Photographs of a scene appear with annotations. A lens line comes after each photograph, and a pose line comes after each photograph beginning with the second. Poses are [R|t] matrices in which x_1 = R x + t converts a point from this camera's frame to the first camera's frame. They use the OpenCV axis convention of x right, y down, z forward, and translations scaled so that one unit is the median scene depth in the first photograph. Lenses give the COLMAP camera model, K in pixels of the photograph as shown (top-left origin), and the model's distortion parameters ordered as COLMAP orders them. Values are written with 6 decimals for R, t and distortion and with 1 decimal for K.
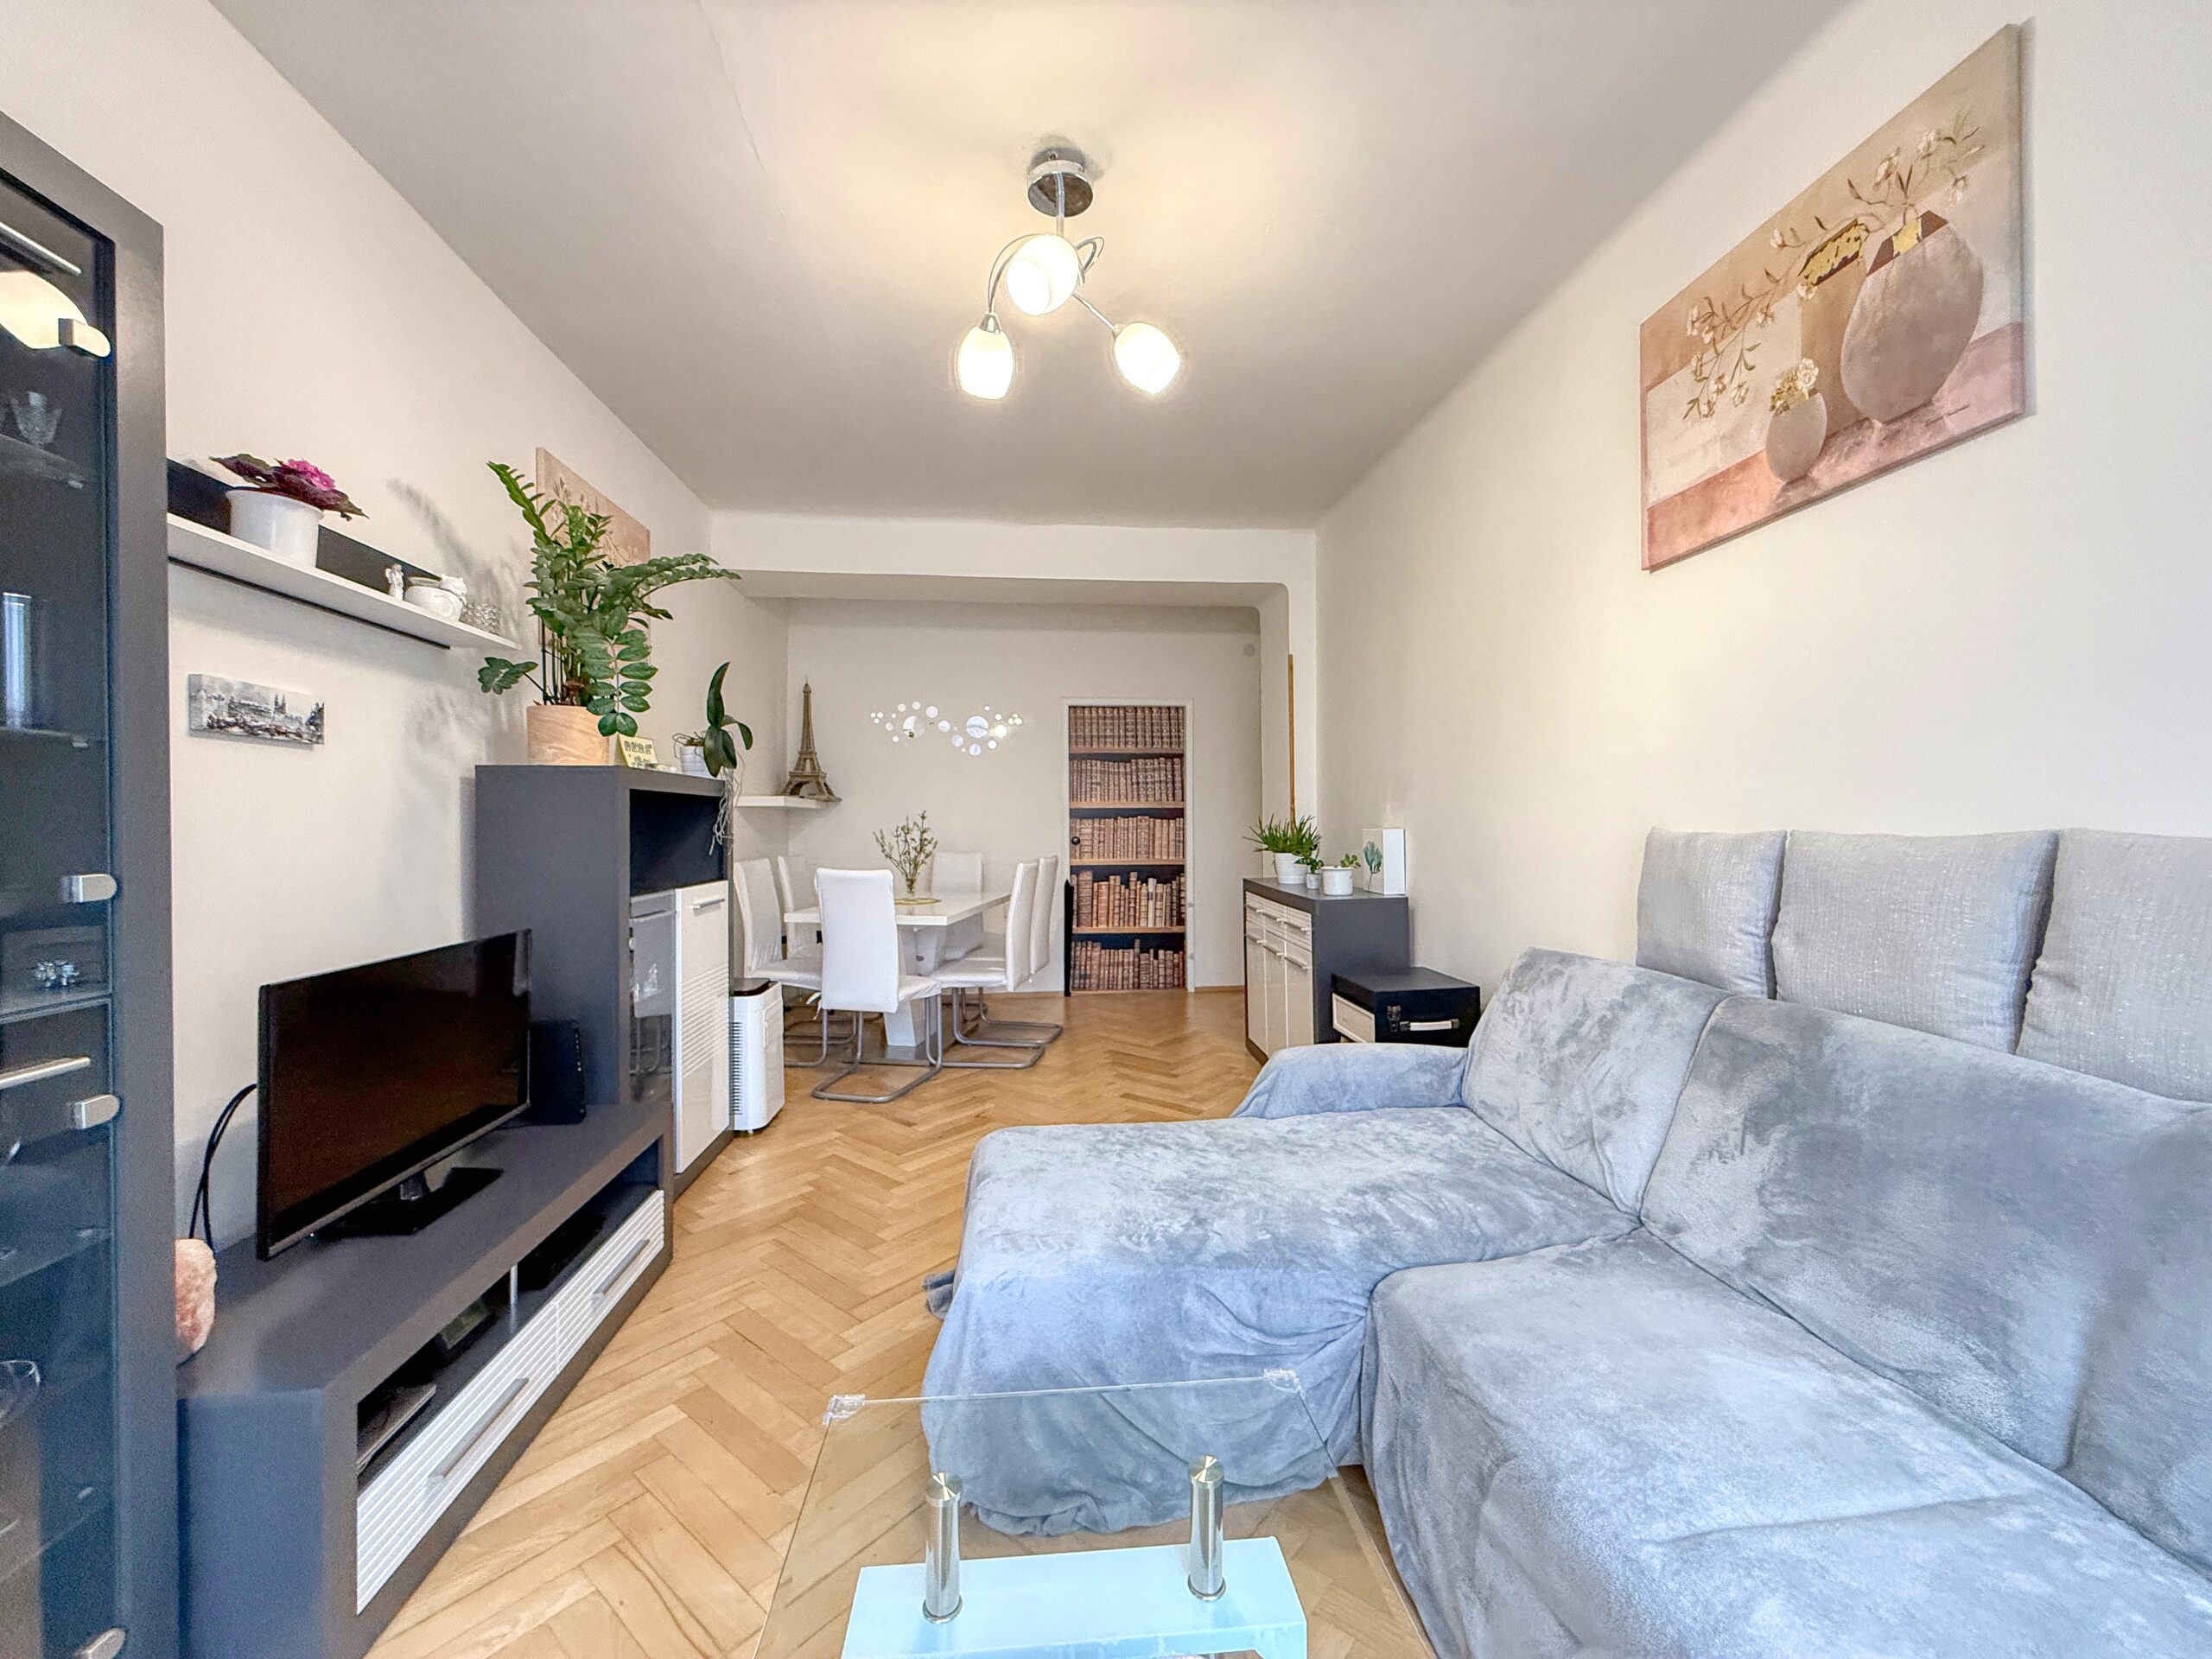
lens RADIAL K [[880.2, 0, 1106.0], [0, 880.2, 829.5], [0, 0, 1]] dist [0.009191, 0.000096]
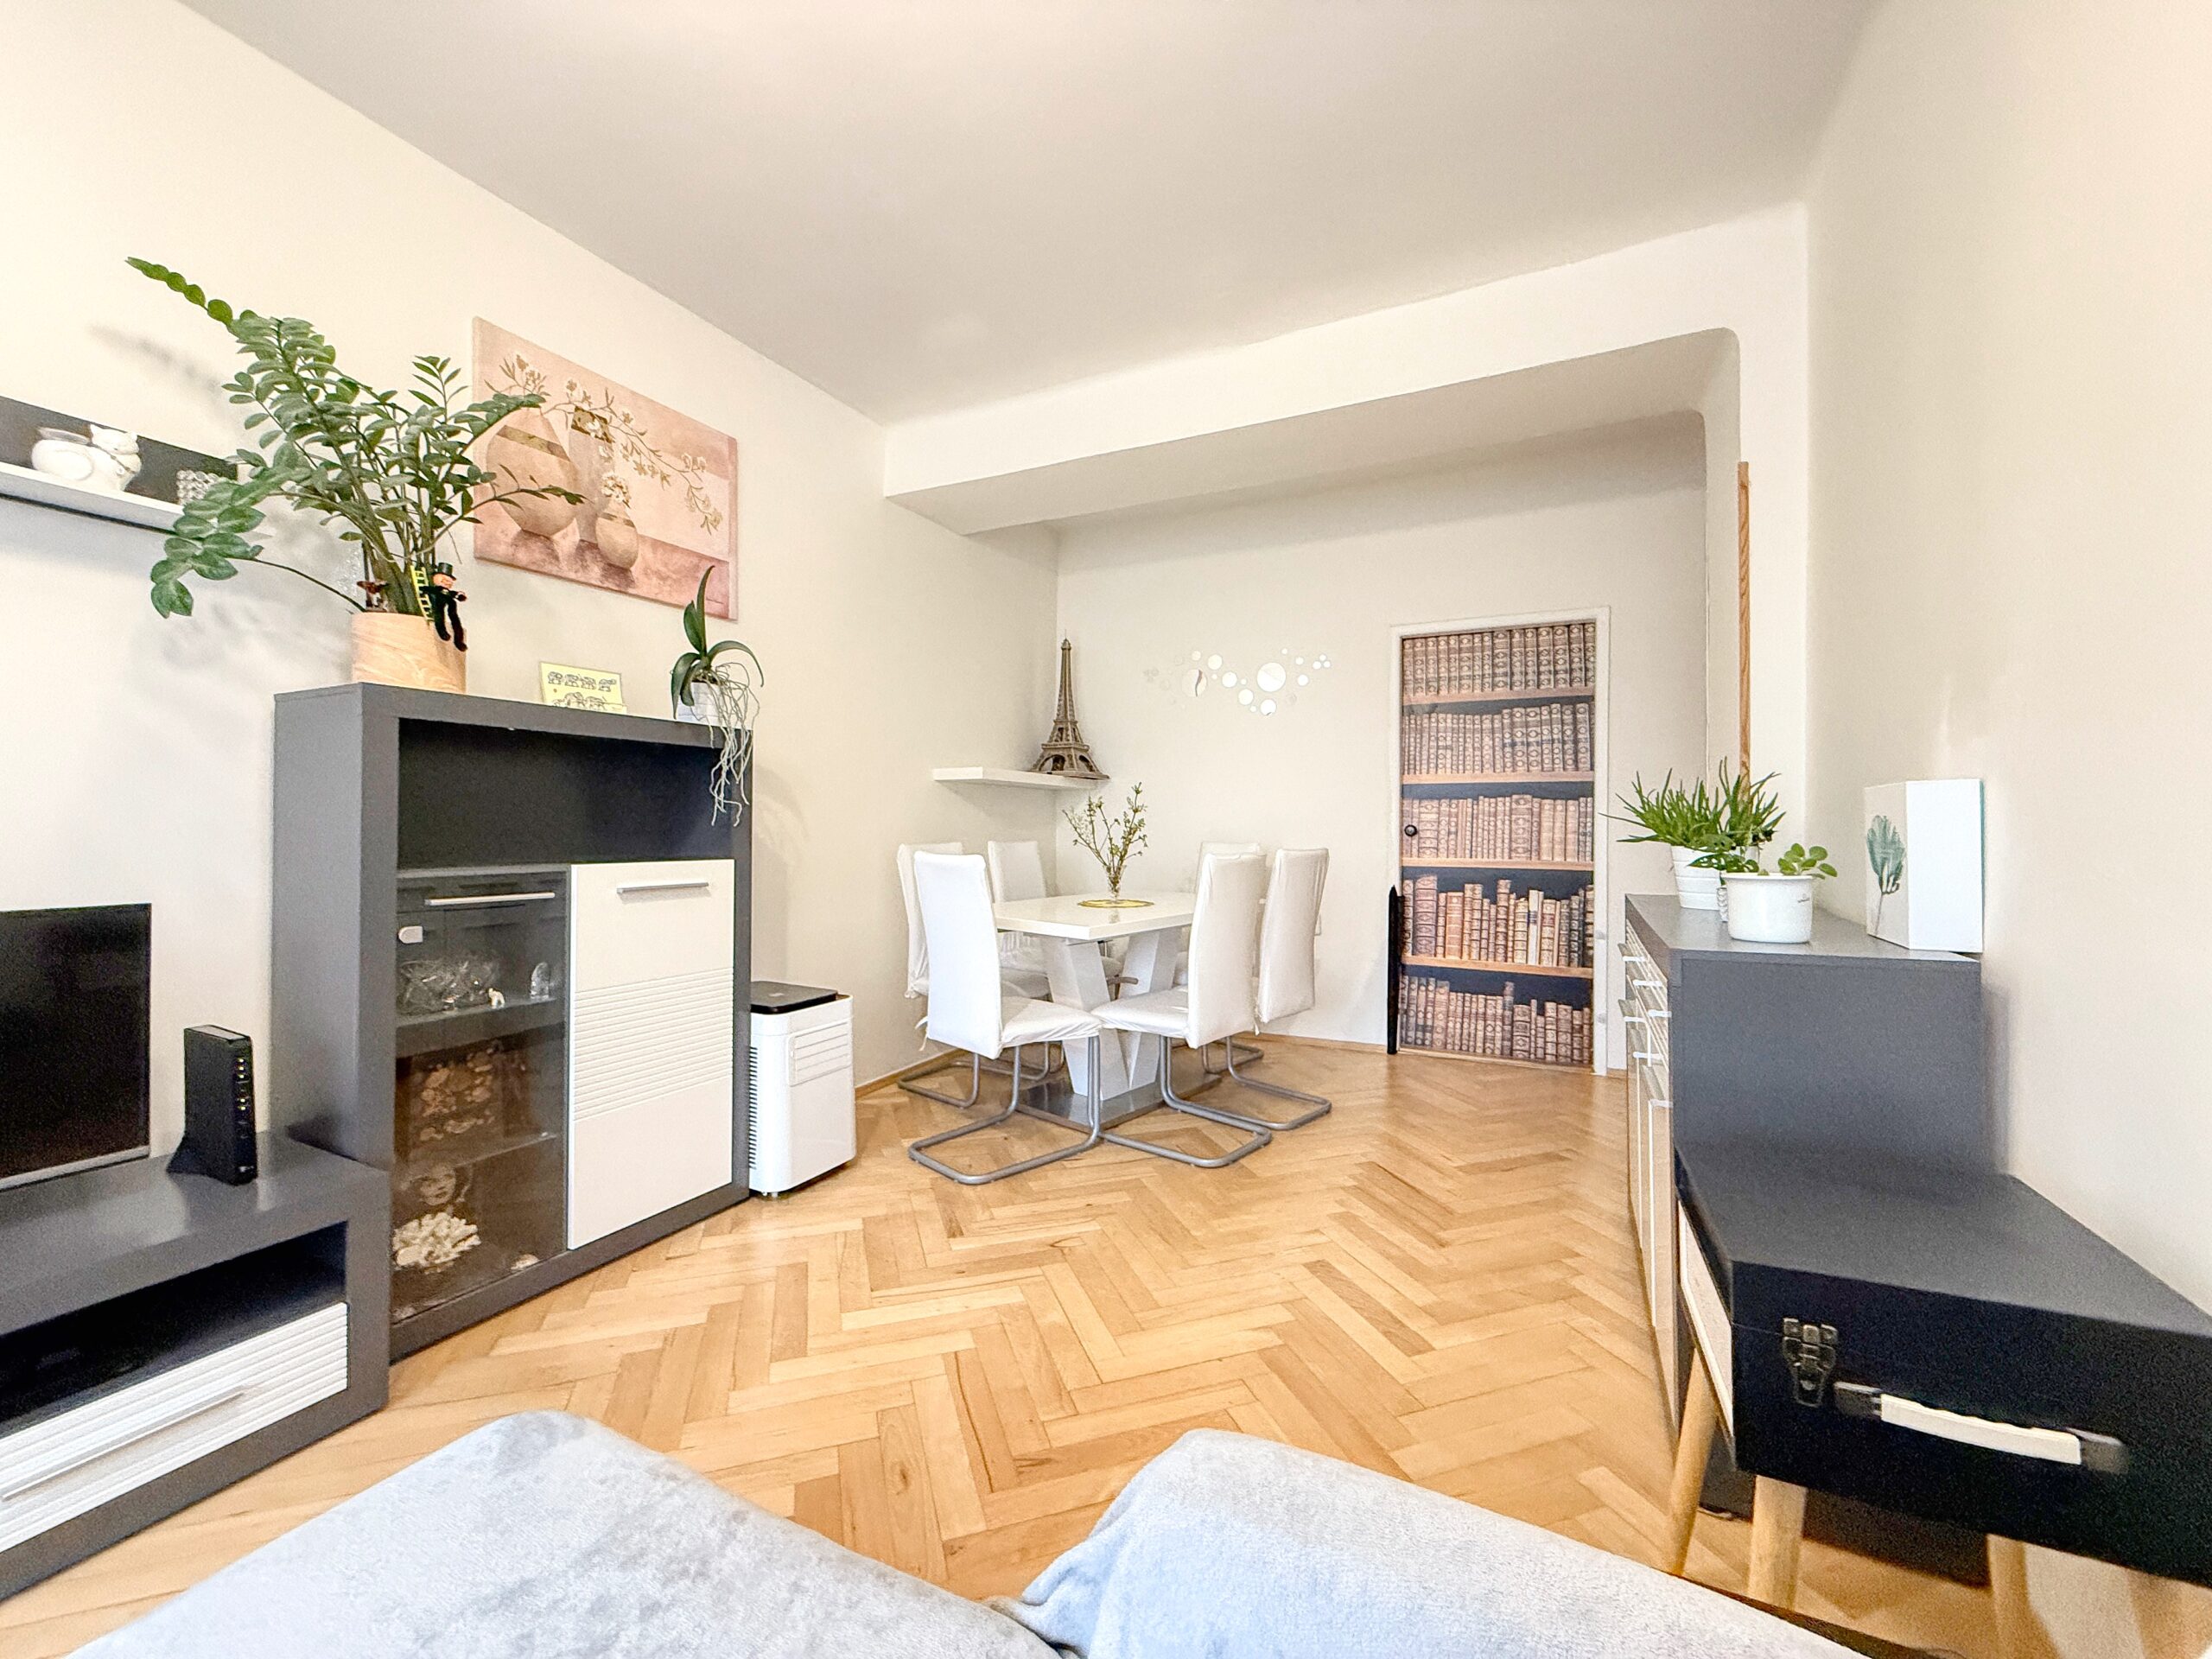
lens RADIAL K [[880.2, 0, 1106.0], [0, 880.2, 829.5], [0, 0, 1]] dist [0.009191, 0.000096]
pose [[0.845584, 0.010142, -0.533746, 0.132375], [-0.012511, 0.999921, -0.000819, 0.015160], [0.533696, 0.007370, 0.845644, 0.282826]]
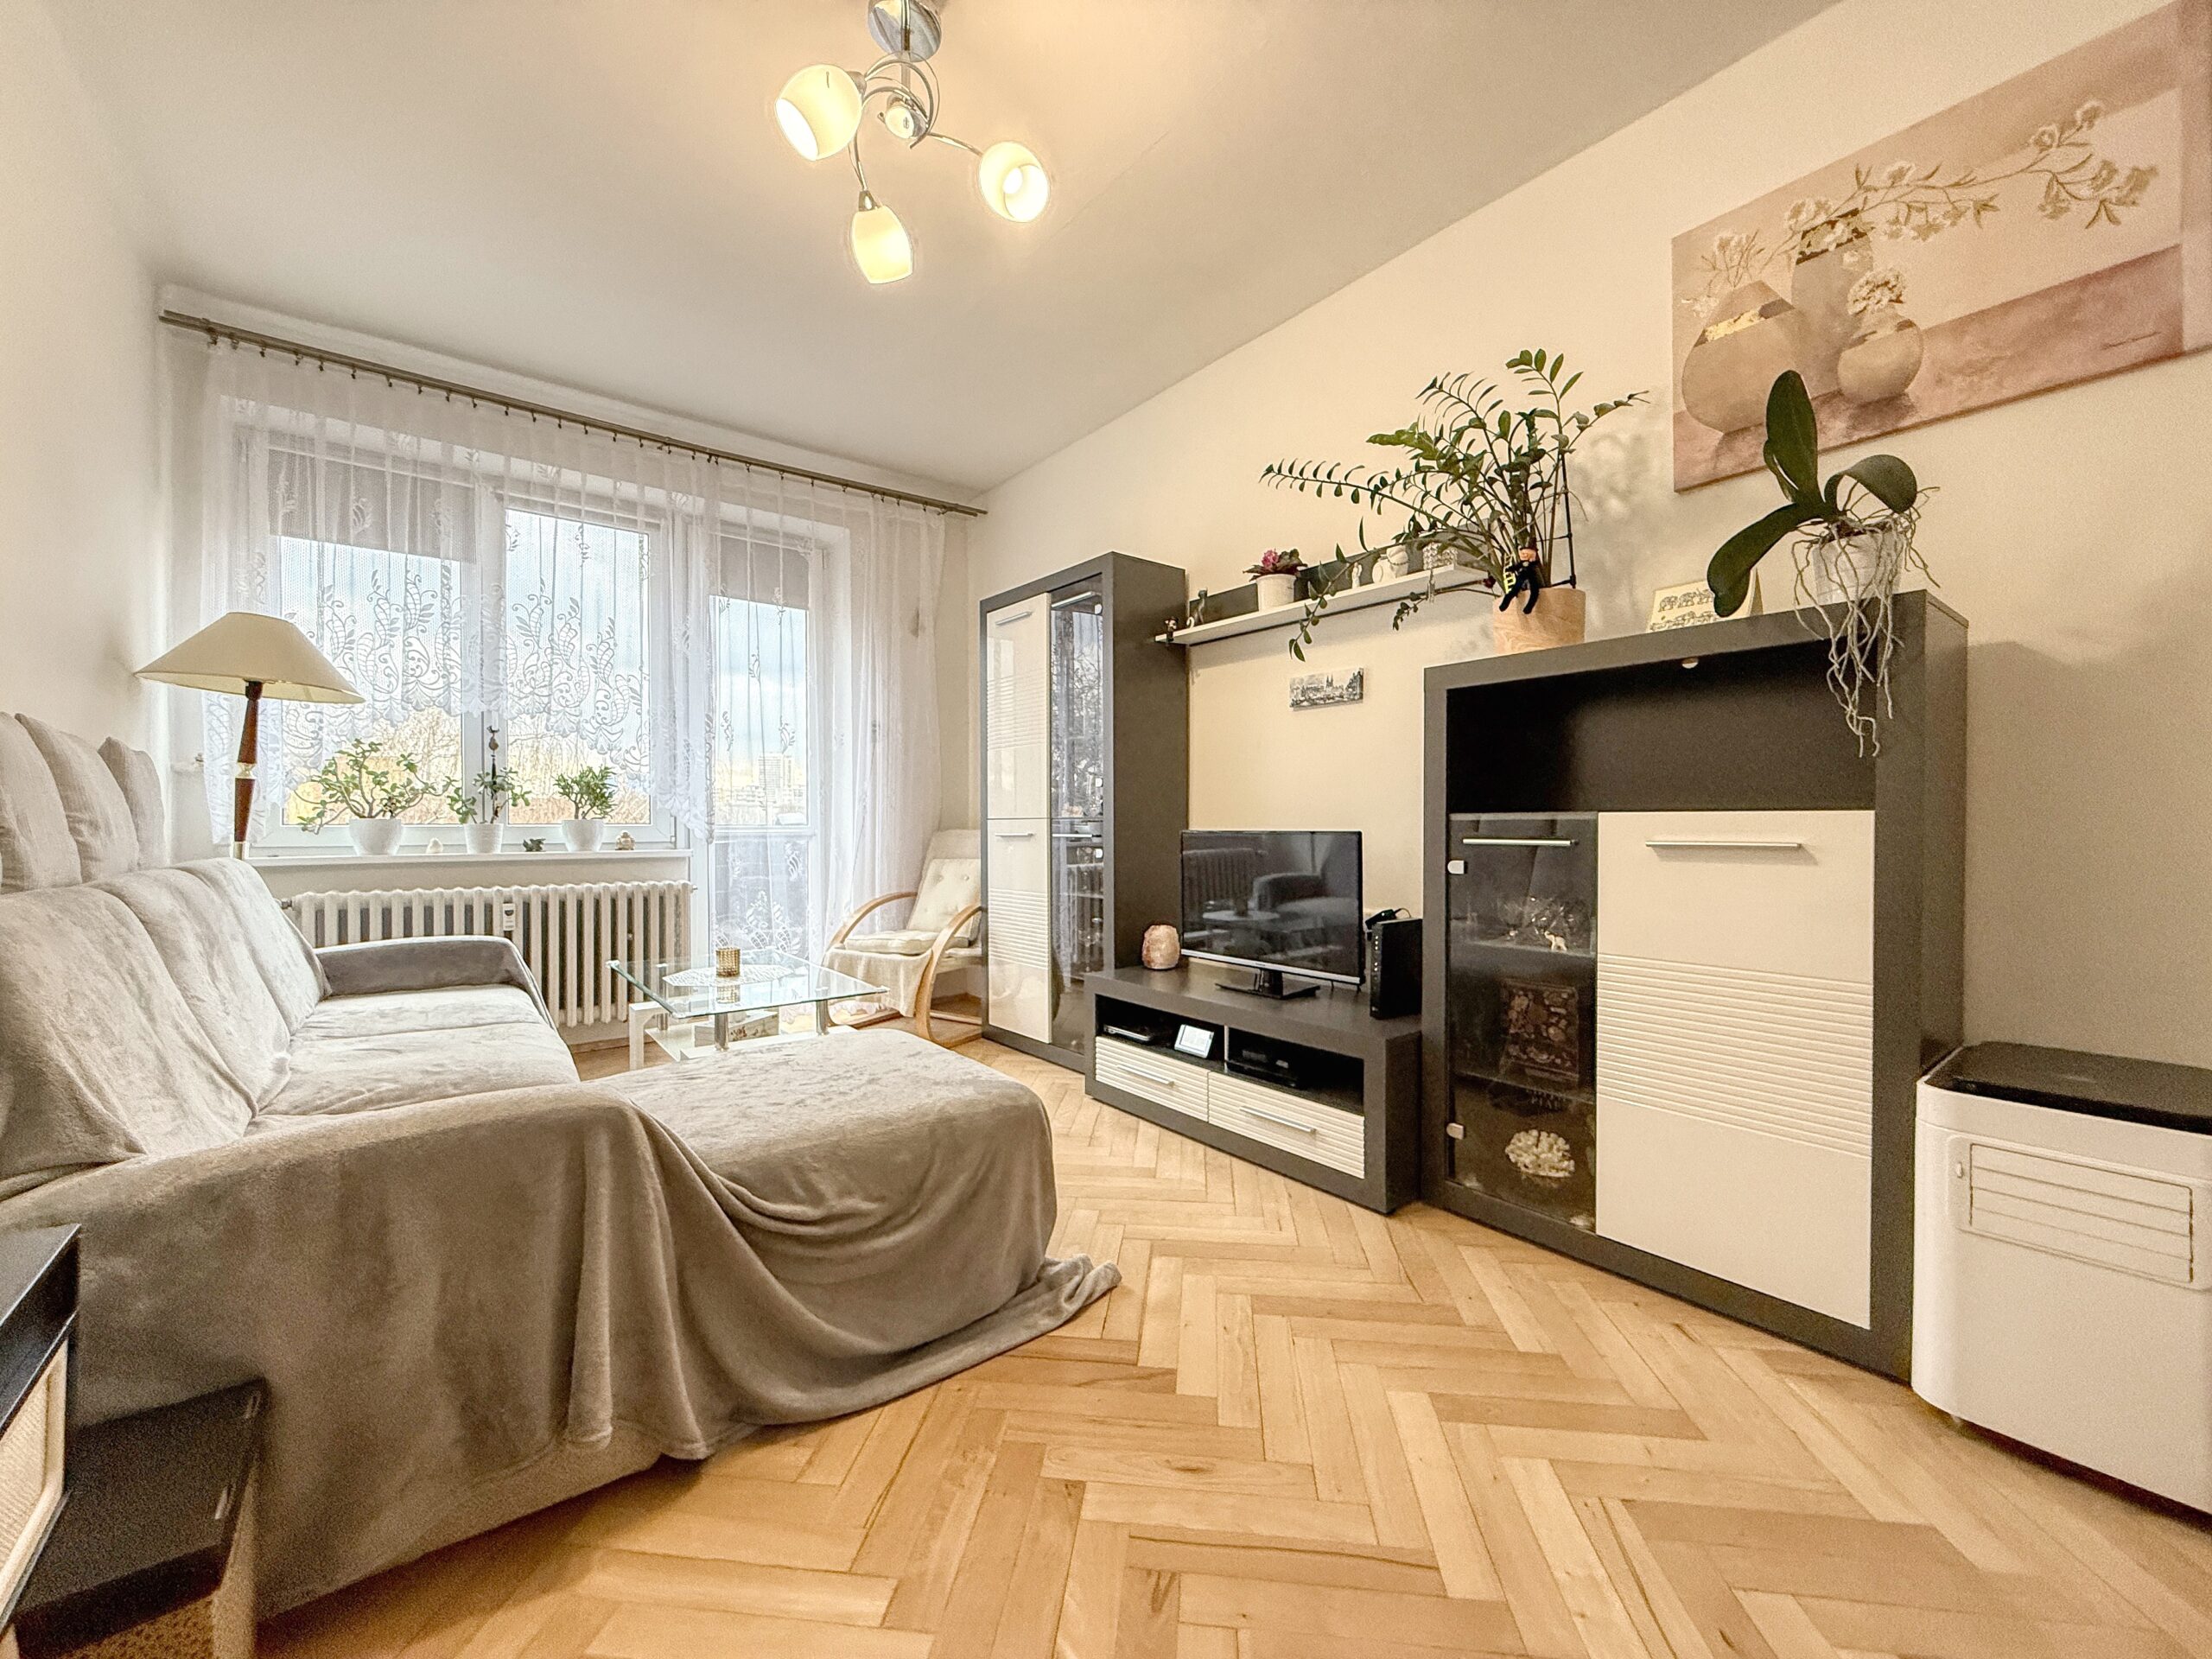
lens RADIAL K [[880.2, 0, 1106.0], [0, 880.2, 829.5], [0, 0, 1]] dist [0.009191, 0.000096]
pose [[-0.836798, 0.010392, -0.547414, 0.092495], [0.003204, 0.999896, 0.014084, 0.032078], [0.547503, 0.010032, -0.836744, 0.627131]]
